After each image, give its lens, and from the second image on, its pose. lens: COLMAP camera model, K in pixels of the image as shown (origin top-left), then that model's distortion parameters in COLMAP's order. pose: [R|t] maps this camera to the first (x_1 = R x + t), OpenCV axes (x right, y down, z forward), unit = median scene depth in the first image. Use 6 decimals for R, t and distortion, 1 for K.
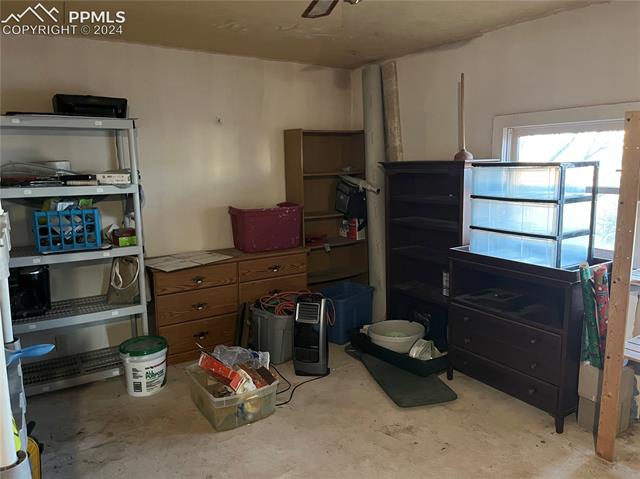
lens RADIAL K [[483.2, 0, 319.4], [0, 483.2, 238.5], [0, 0, 1]] dist [0.037144, 0.002436]
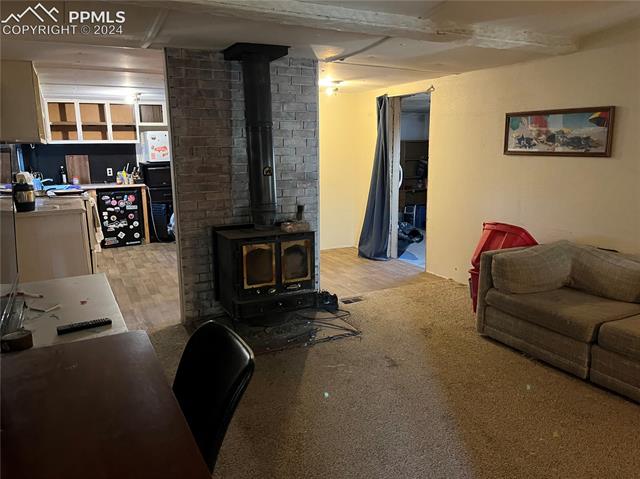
lens RADIAL K [[483.2, 0, 321.0], [0, 483.2, 239.4], [0, 0, 1]] dist [0.037144, 0.002436]
pose [[0.994976, 0.015019, -0.098982, -0.205526], [-0.012295, 0.999530, 0.028080, 0.206243], [0.099357, -0.026721, 0.994693, -1.459543]]
